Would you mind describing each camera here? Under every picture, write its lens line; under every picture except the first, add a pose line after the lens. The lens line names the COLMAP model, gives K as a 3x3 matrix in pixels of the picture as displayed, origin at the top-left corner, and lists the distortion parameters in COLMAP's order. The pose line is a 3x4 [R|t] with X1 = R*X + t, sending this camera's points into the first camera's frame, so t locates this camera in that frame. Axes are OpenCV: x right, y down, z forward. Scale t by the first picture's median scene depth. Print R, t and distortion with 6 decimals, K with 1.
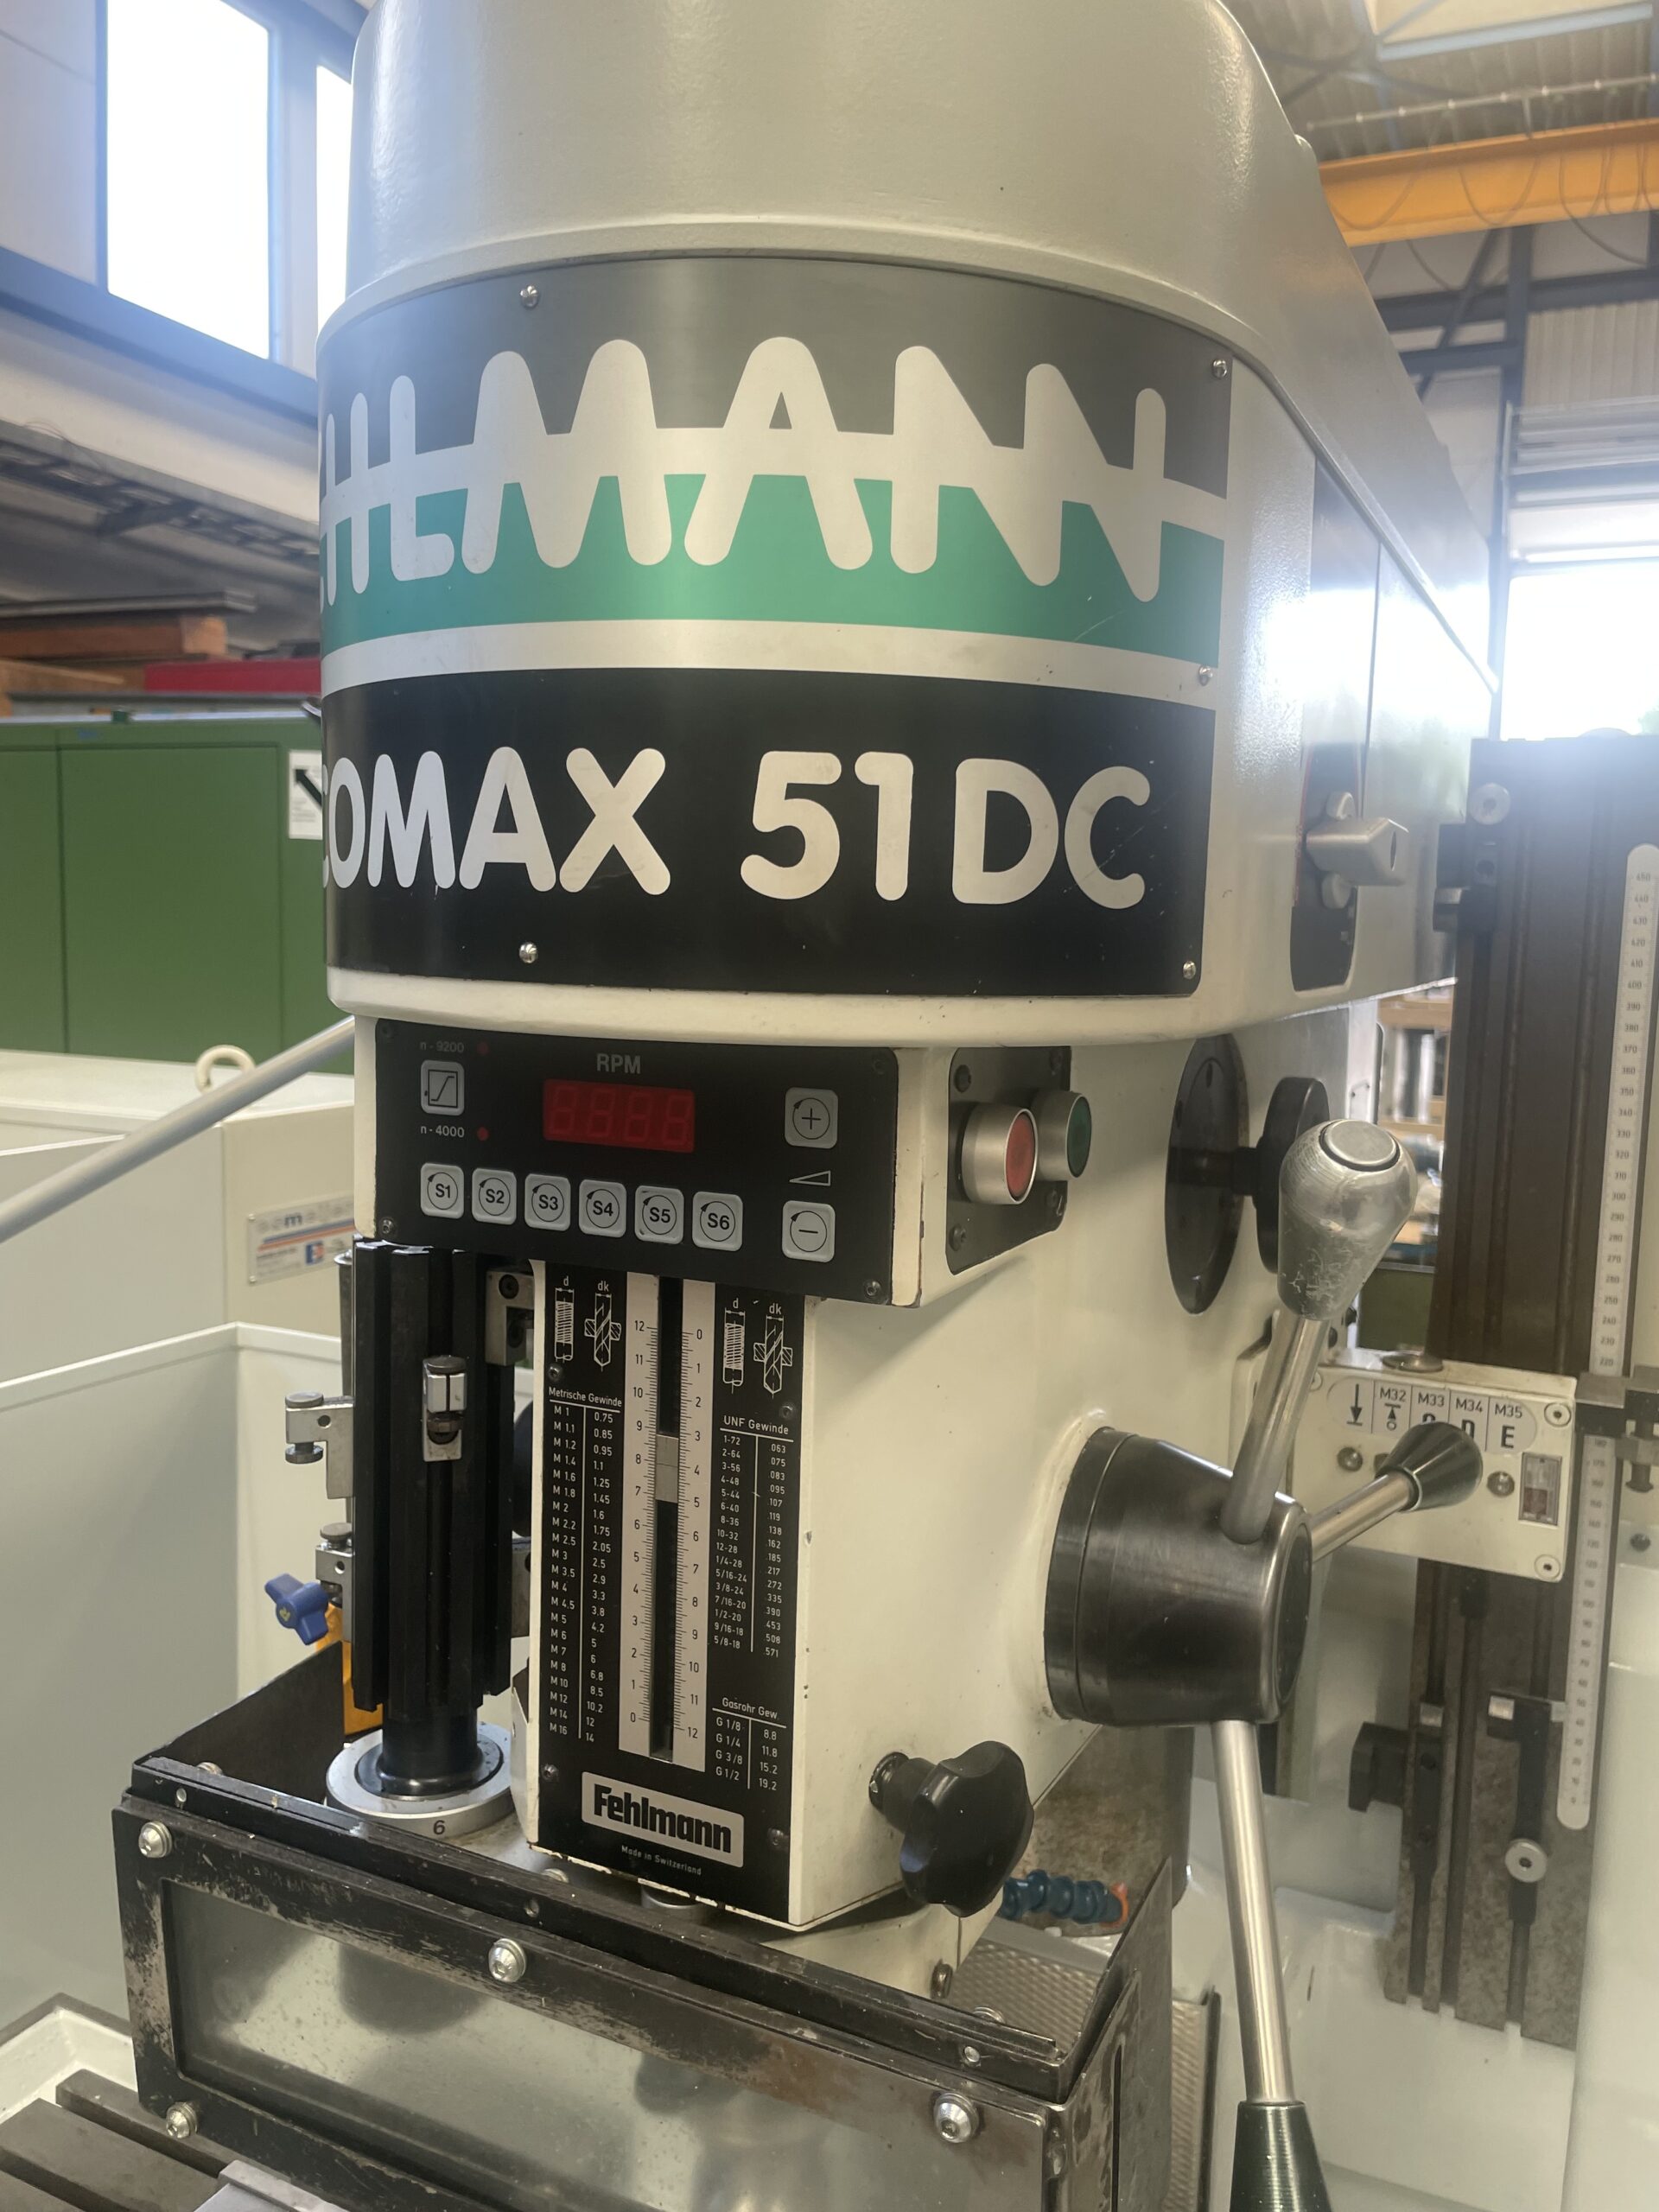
lens RADIAL K [[1694.0, 0, 847.1], [0, 1694.0, 1089.4], [0, 0, 1]] dist [0.076446, -0.110560]
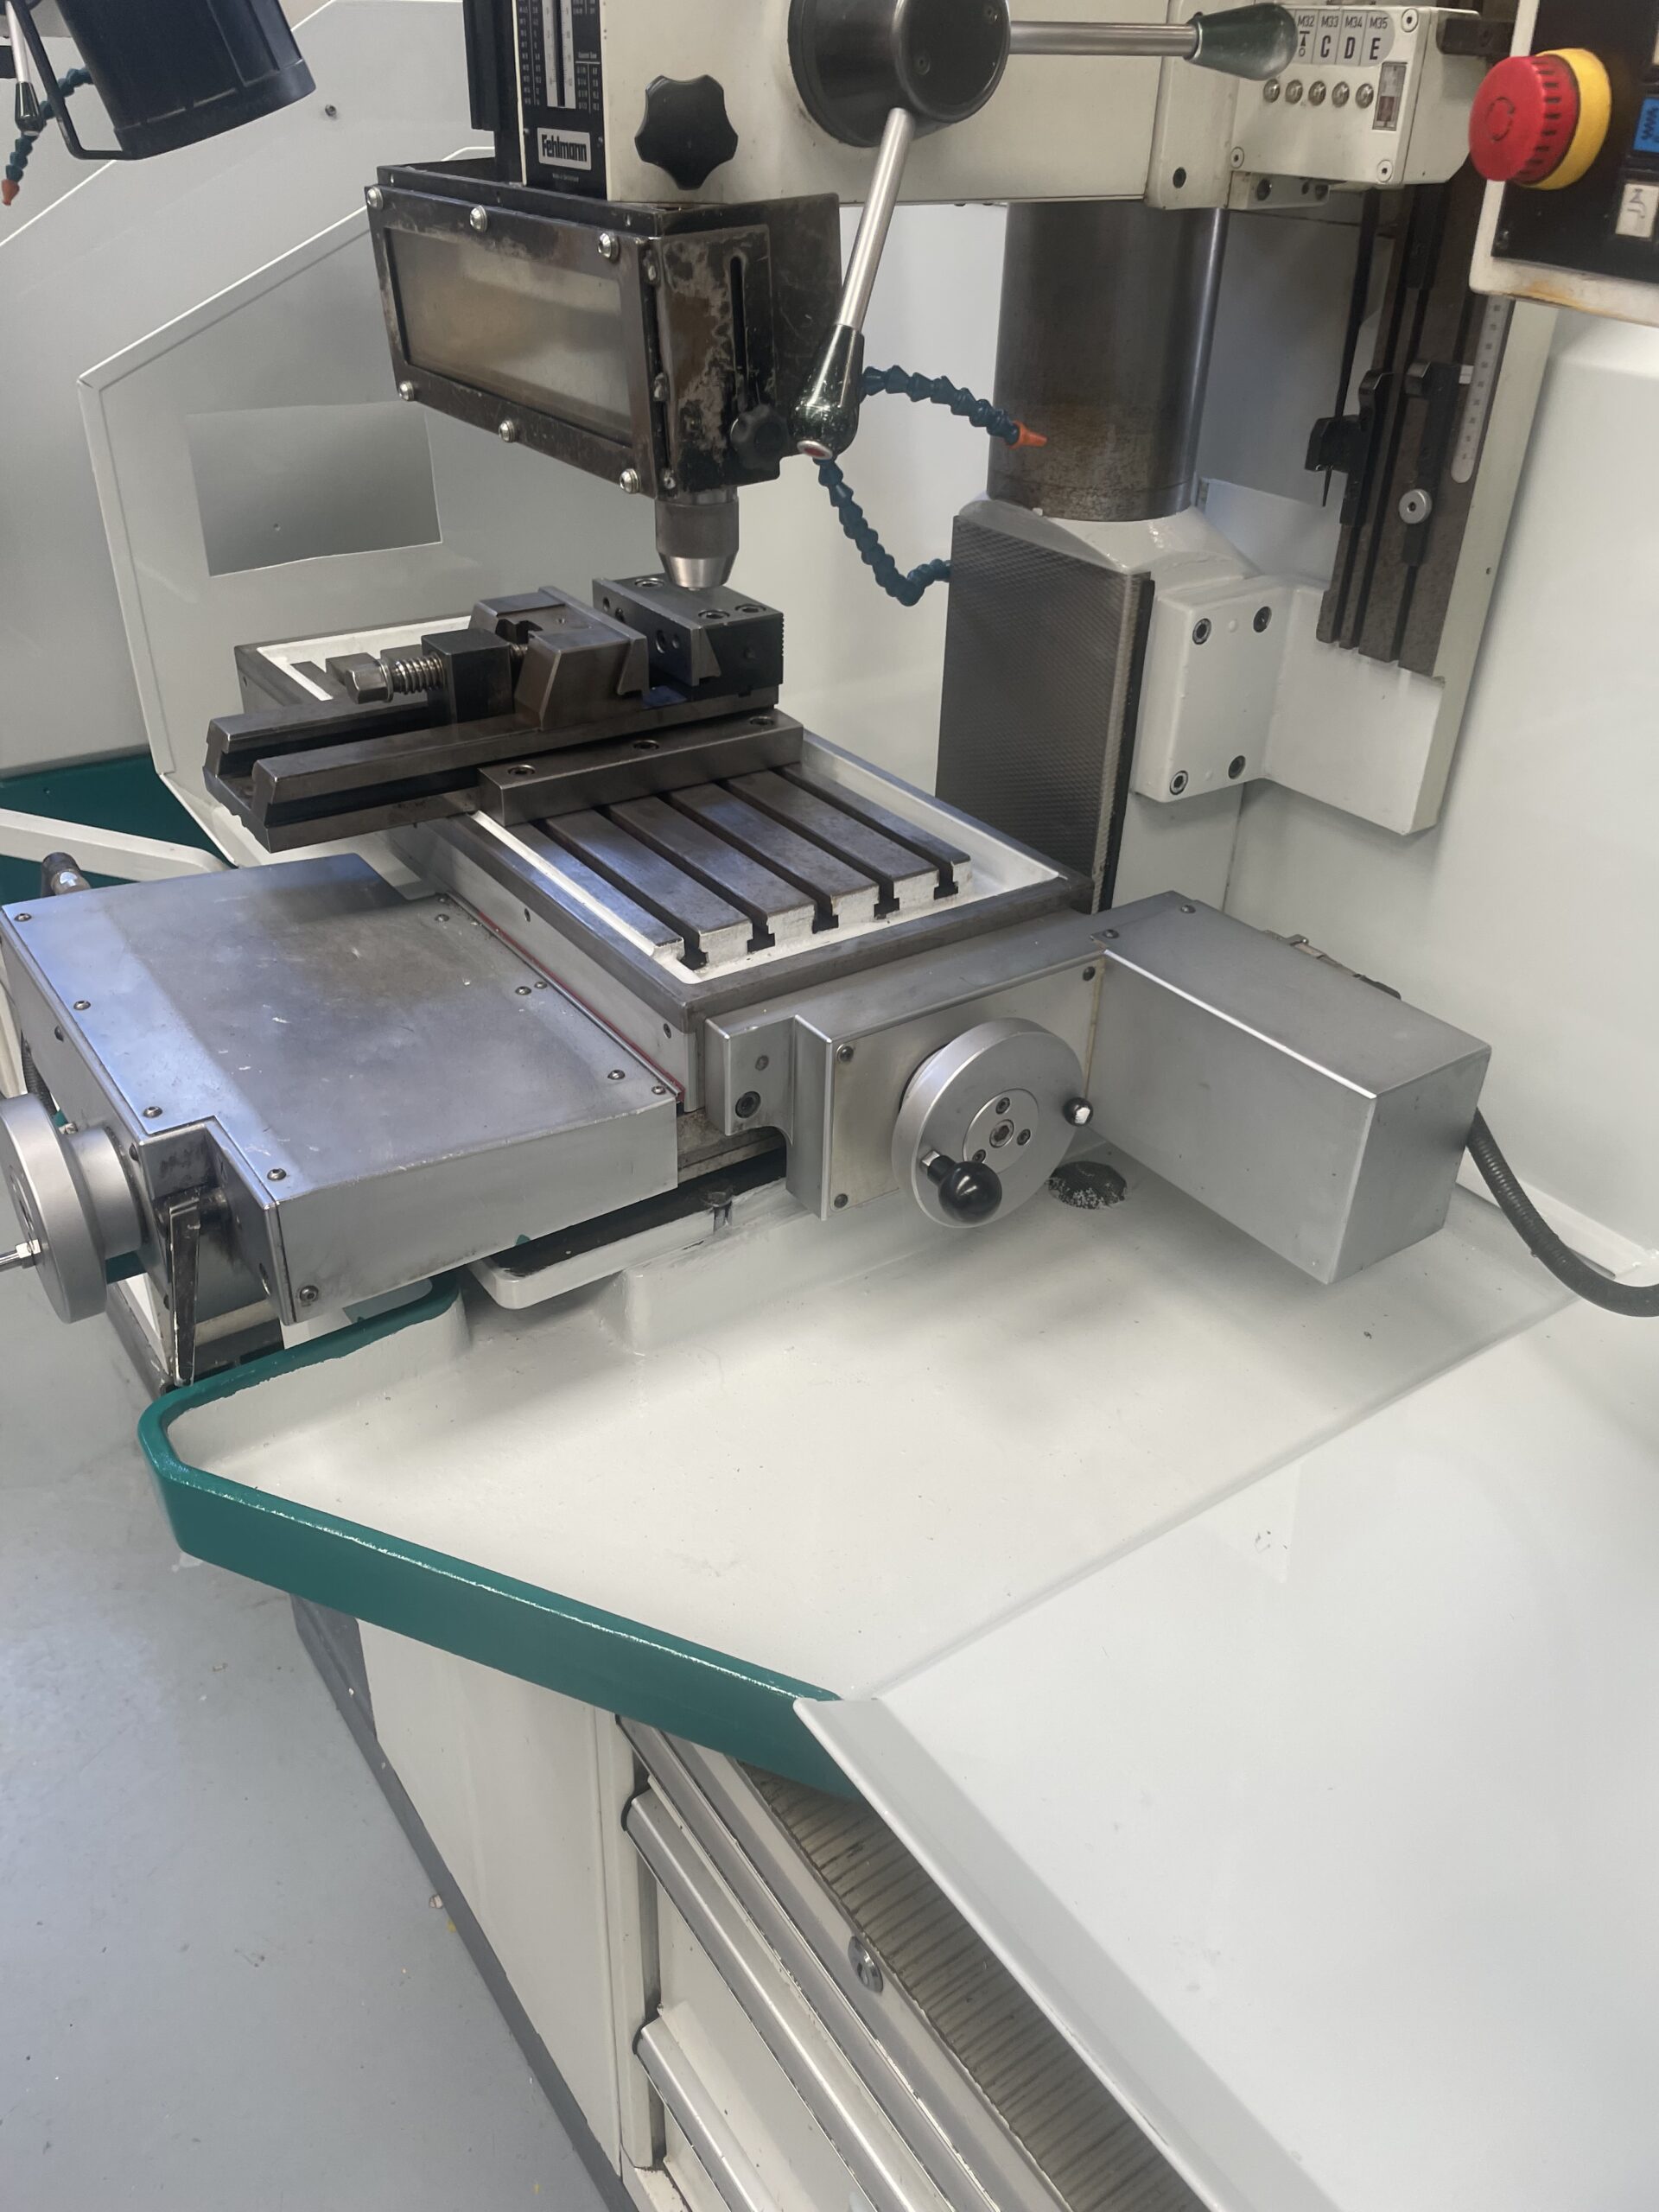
lens RADIAL K [[1691.0, 0, 808.4], [0, 1691.0, 1095.9], [0, 0, 1]] dist [0.067037, -0.098076]
pose [[0.866127, 0.257145, -0.428604, 1.074915], [-0.051284, 0.898703, 0.435549, 0.523561], [0.497187, -0.355260, 0.791578, -0.554656]]
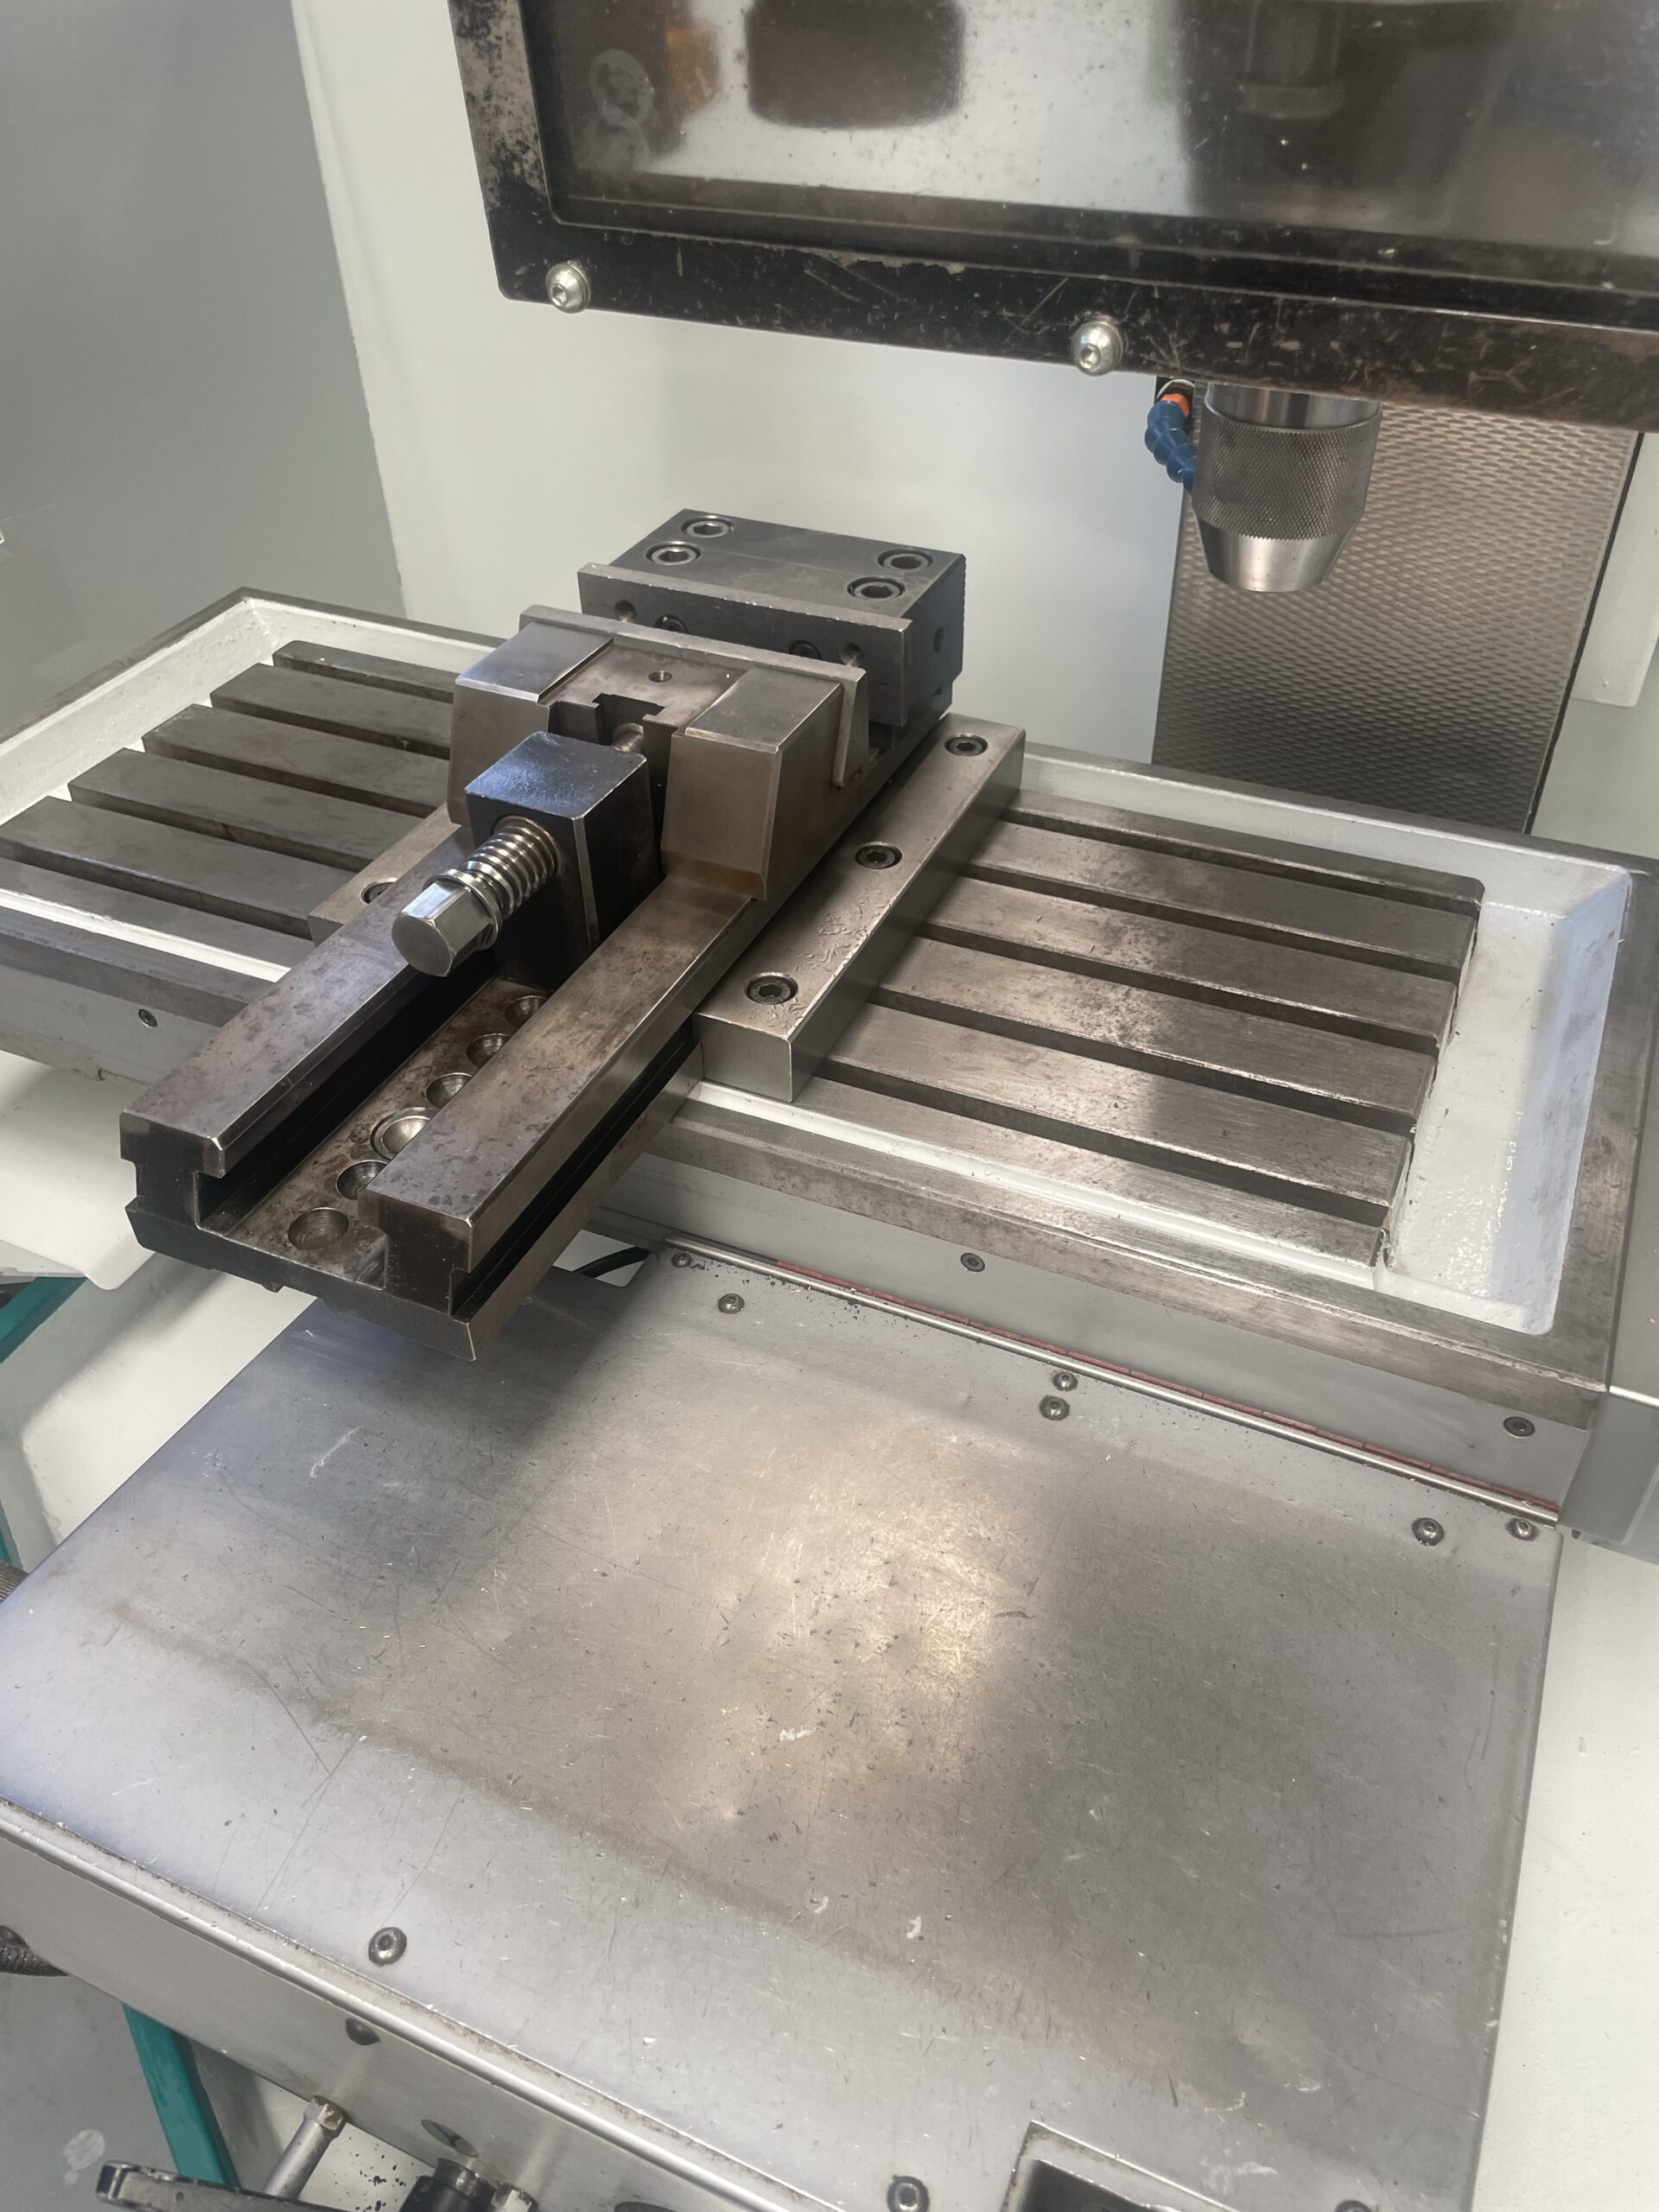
lens RADIAL K [[1693.3, 0, 829.5], [0, 1693.3, 1106.0], [0, 0, 1]] dist [0.077997, -0.107121]
pose [[0.998695, -0.050093, -0.009978, -0.319862], [0.047099, 0.827592, 0.559350, 0.545742], [-0.019762, -0.559090, 0.828871, 0.183444]]
